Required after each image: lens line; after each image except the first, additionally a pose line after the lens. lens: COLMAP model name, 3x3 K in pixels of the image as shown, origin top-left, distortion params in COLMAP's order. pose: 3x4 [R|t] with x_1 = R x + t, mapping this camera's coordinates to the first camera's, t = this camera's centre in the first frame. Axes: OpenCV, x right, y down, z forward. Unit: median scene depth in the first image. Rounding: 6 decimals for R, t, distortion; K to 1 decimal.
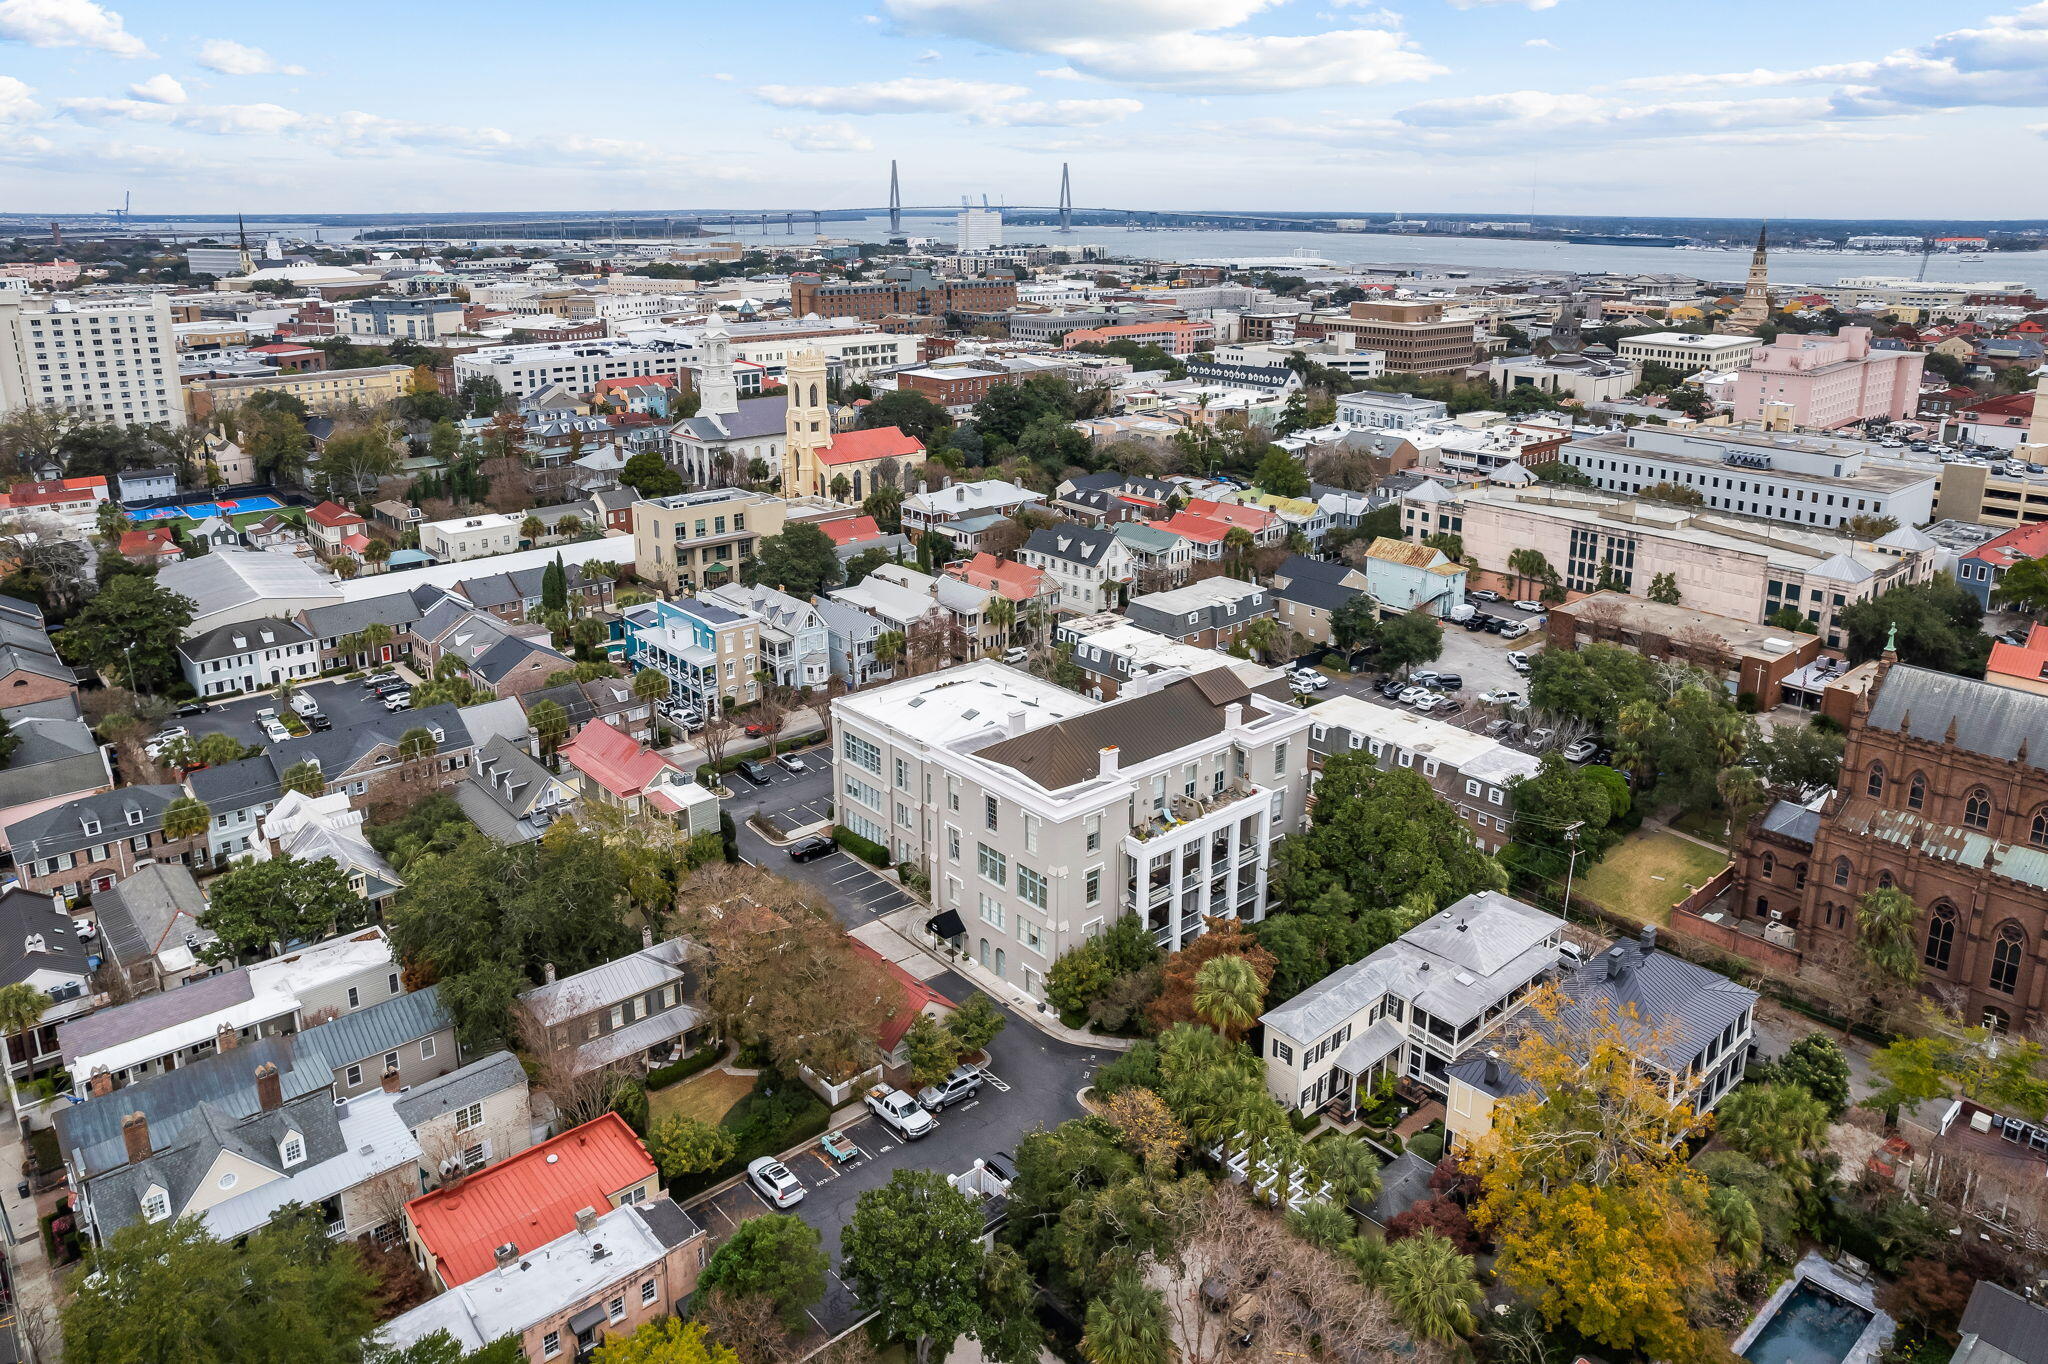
lens RADIAL K [[1347.8, 0, 1024.0], [0, 1347.8, 682.0], [0, 0, 1]] dist [-0.063644, 0.054324]
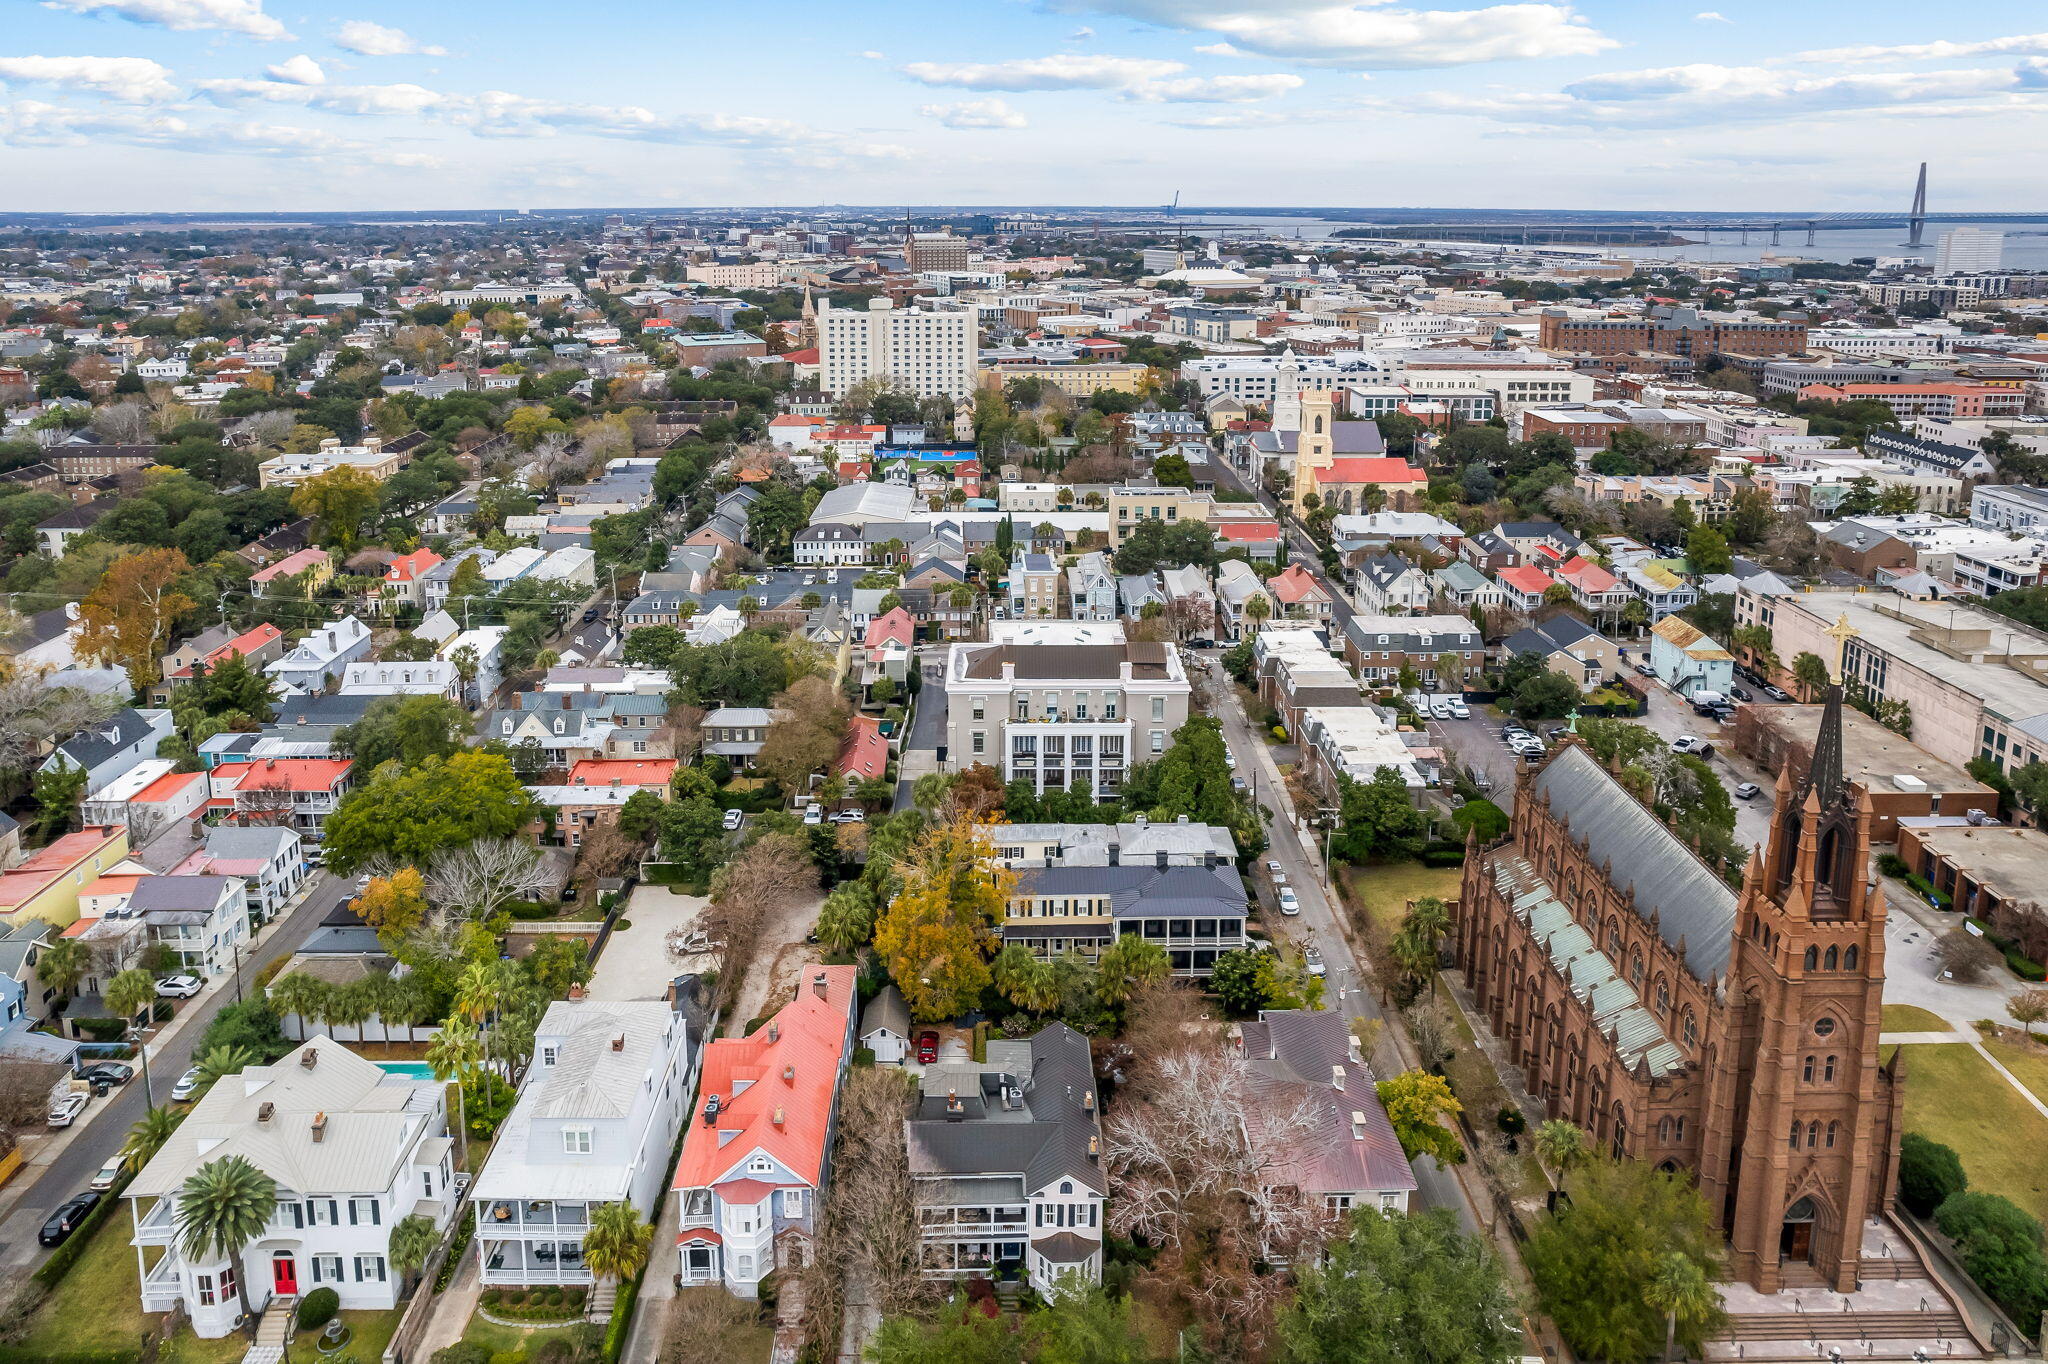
lens RADIAL K [[1347.8, 0, 1024.0], [0, 1347.8, 682.0], [0, 0, 1]] dist [-0.063644, 0.054324]
pose [[0.765446, 0.218530, -0.605258, 0.396860], [-0.215643, 0.973296, 0.078696, -0.022619], [0.606292, 0.070282, 0.792130, -0.101252]]
